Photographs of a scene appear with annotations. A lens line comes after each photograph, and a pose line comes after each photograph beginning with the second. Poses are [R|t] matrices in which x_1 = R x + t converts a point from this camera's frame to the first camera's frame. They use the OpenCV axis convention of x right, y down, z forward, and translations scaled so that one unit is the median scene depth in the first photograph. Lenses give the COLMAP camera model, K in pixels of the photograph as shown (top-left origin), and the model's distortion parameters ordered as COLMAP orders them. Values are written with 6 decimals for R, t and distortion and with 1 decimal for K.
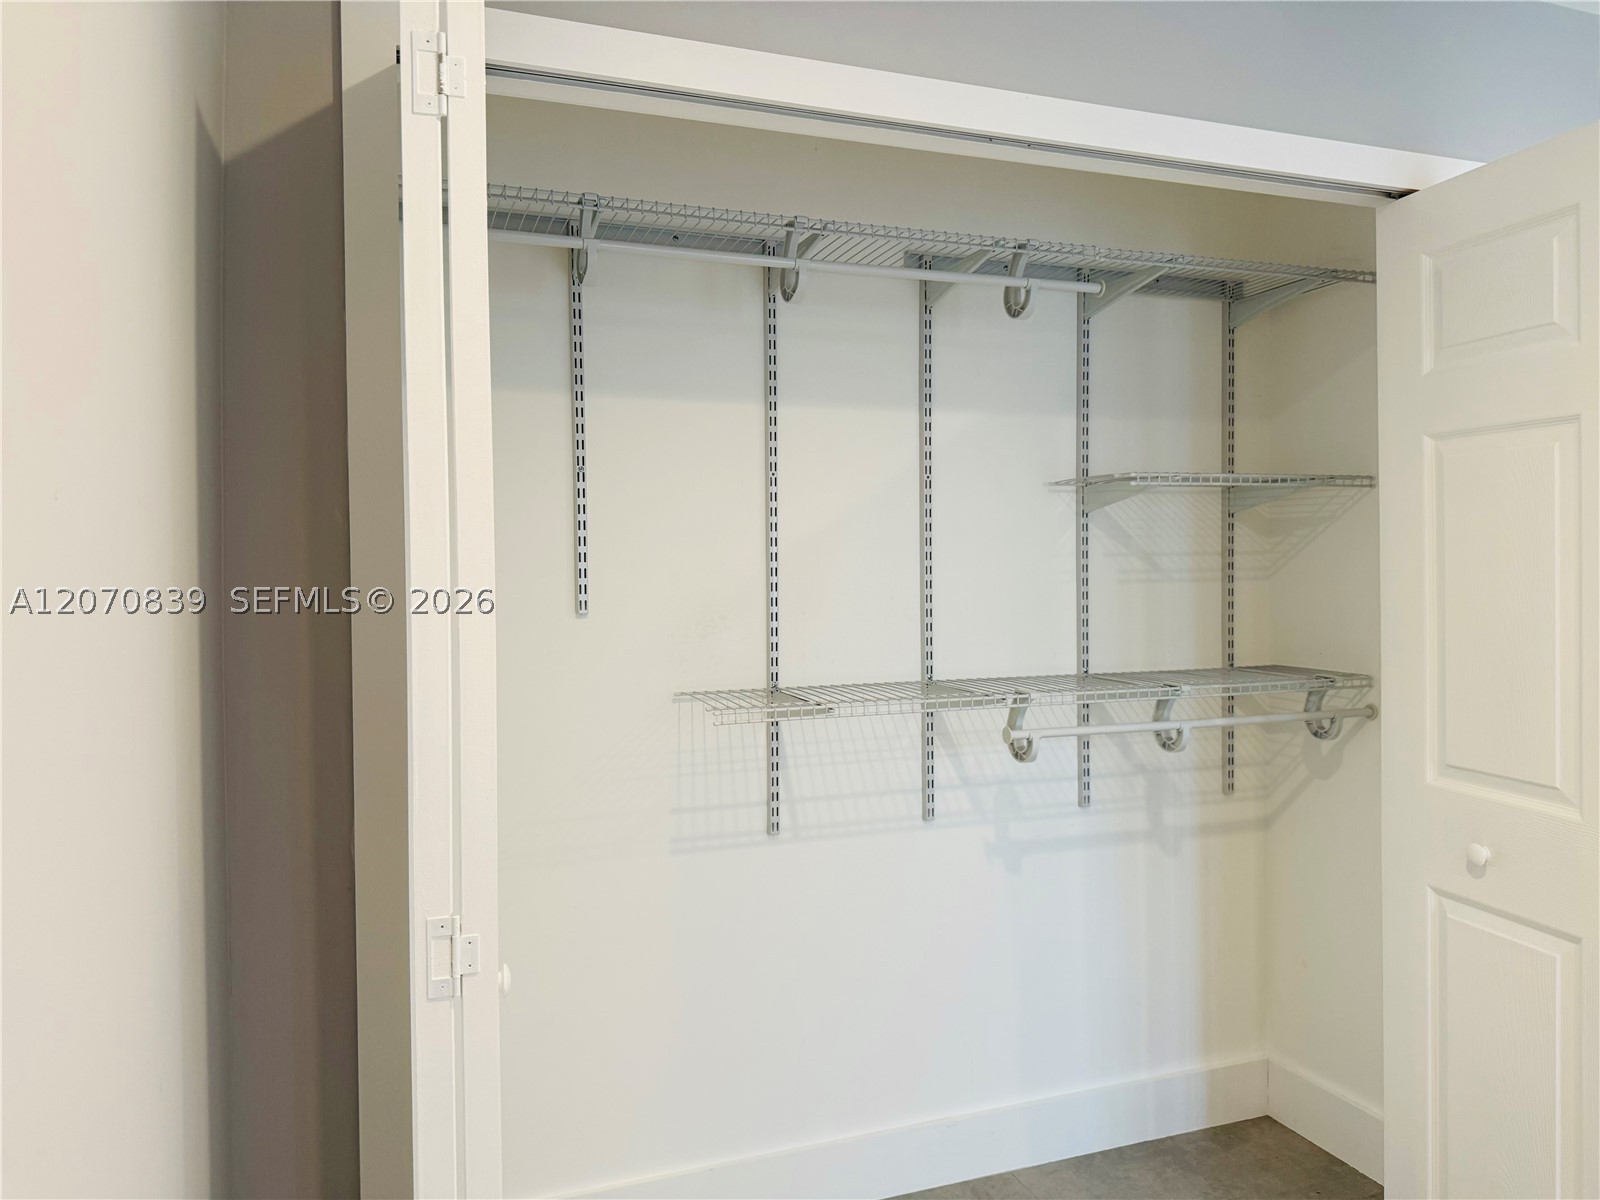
lens RADIAL K [[1147.7, 0, 803.3], [0, 1147.7, 592.1], [0, 0, 1]] dist [0.096666, -0.117837]
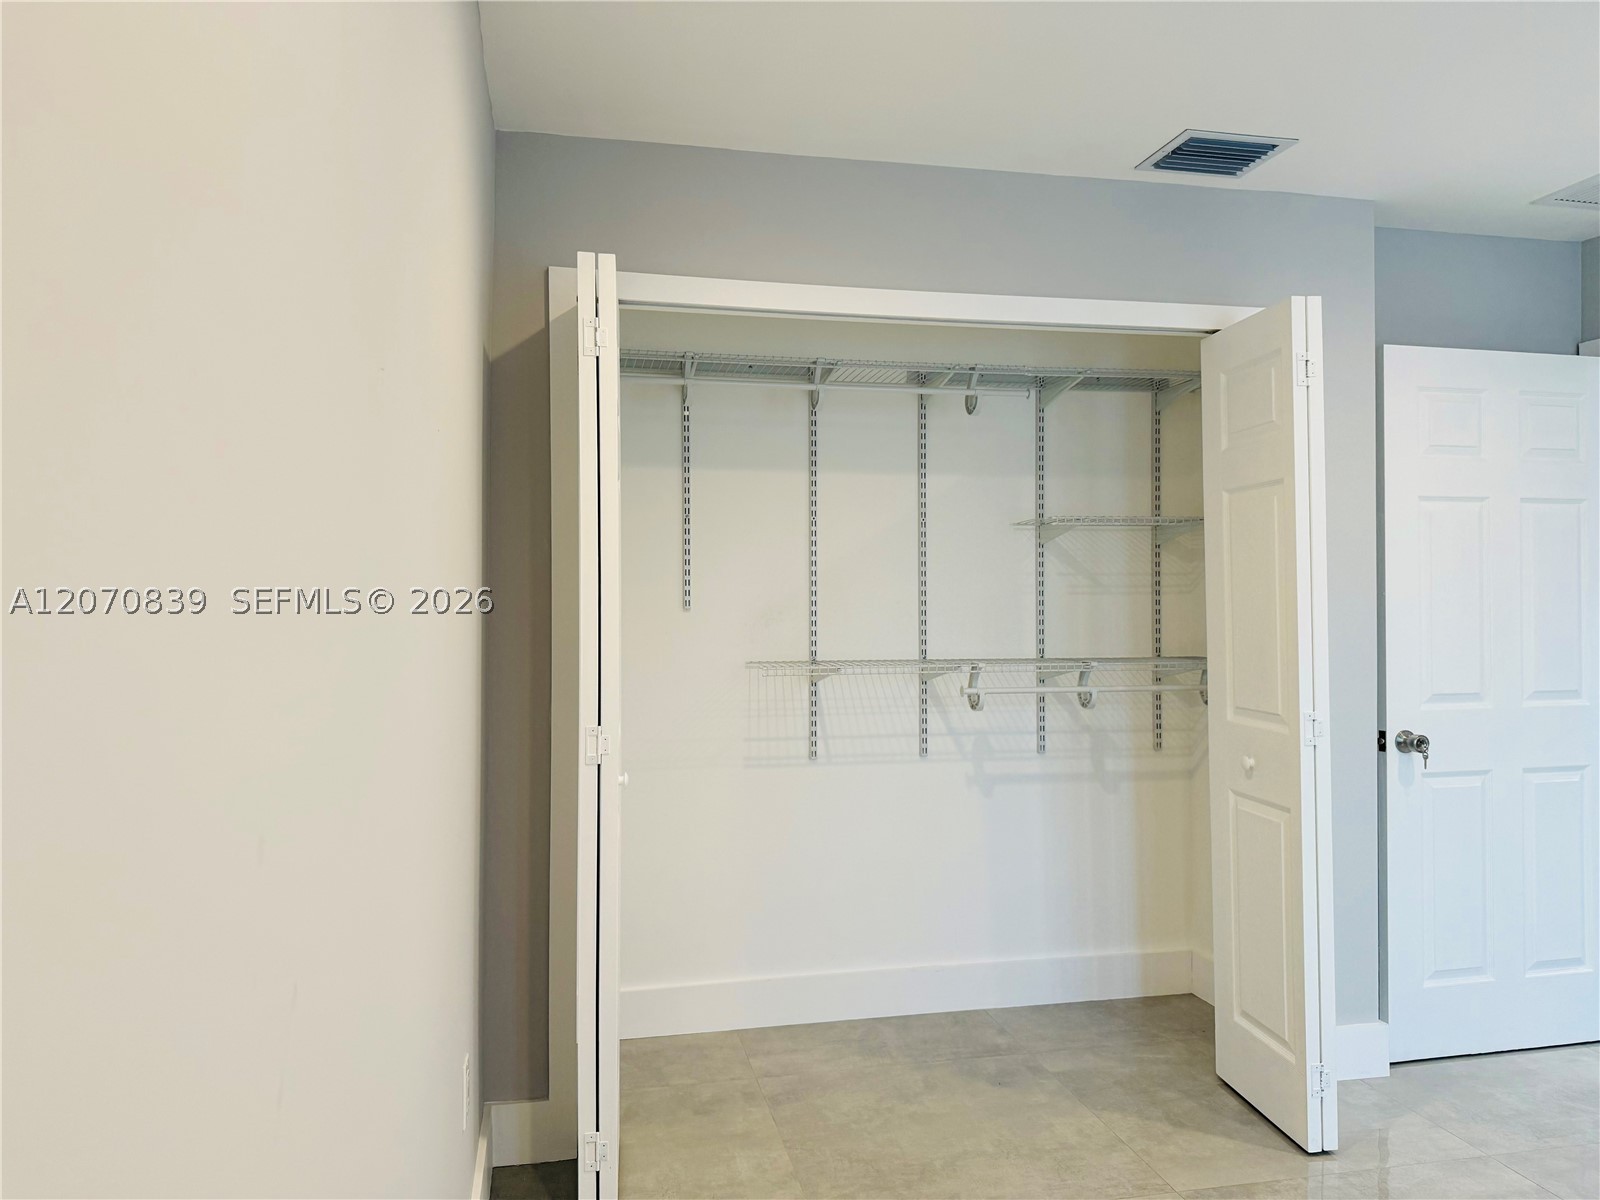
lens RADIAL K [[1102.4, 0, 800.0], [0, 1102.4, 600.0], [0, 0, 1]] dist [0.169311, -0.280568]
pose [[0.990578, 0.004867, -0.136864, 0.144290], [-0.008735, 0.999579, -0.027676, 0.041530], [0.136672, 0.028611, 0.990203, -0.405636]]
